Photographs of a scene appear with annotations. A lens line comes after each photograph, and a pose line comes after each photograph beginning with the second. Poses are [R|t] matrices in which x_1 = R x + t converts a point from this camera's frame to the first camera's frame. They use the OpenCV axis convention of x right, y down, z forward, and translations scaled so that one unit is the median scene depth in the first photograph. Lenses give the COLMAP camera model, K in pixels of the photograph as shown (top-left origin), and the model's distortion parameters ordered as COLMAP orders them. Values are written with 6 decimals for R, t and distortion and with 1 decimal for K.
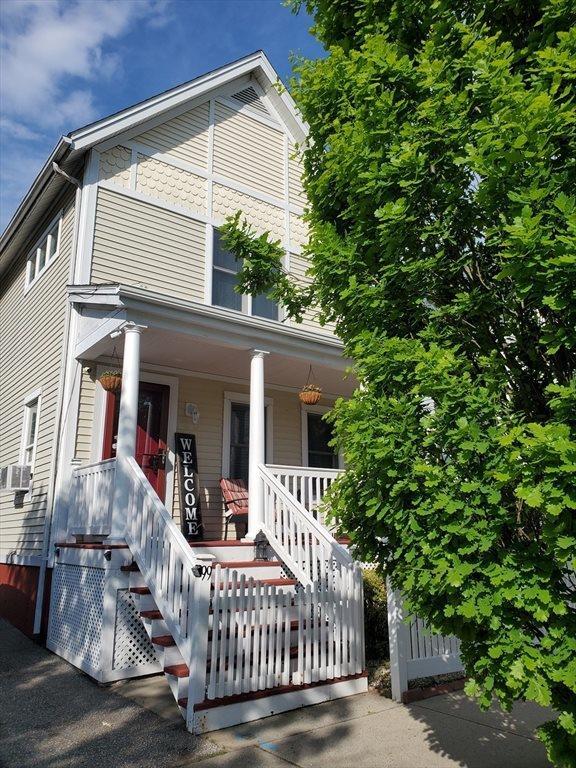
lens RADIAL K [[586.7, 0, 287.8], [0, 586.7, 383.5], [0, 0, 1]] dist [-0.000845, -0.000089]
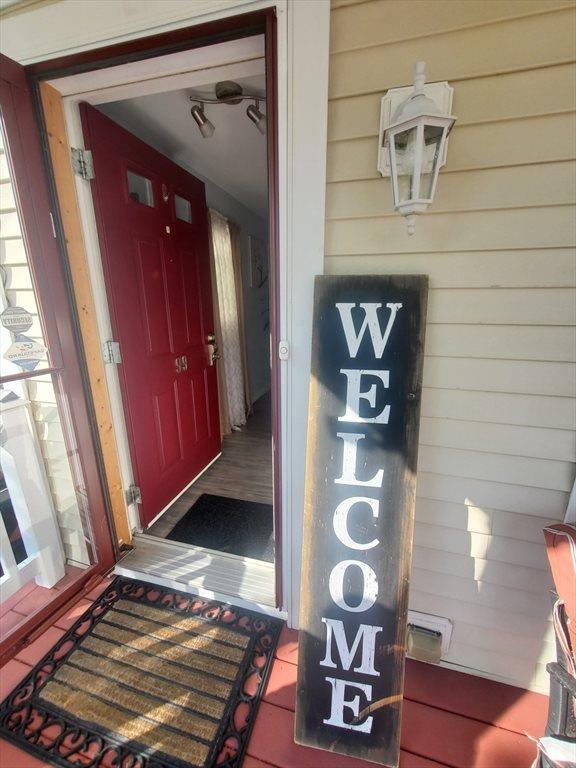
lens RADIAL K [[304.2, 0, 289.3], [0, 304.2, 381.6], [0, 0, 1]] dist [0.000802, 0.000041]
pose [[0.613493, 0.200929, -0.763711, -0.105910], [0.195878, 0.898150, 0.393649, 0.073745], [0.765022, -0.391095, 0.511651, 0.940993]]
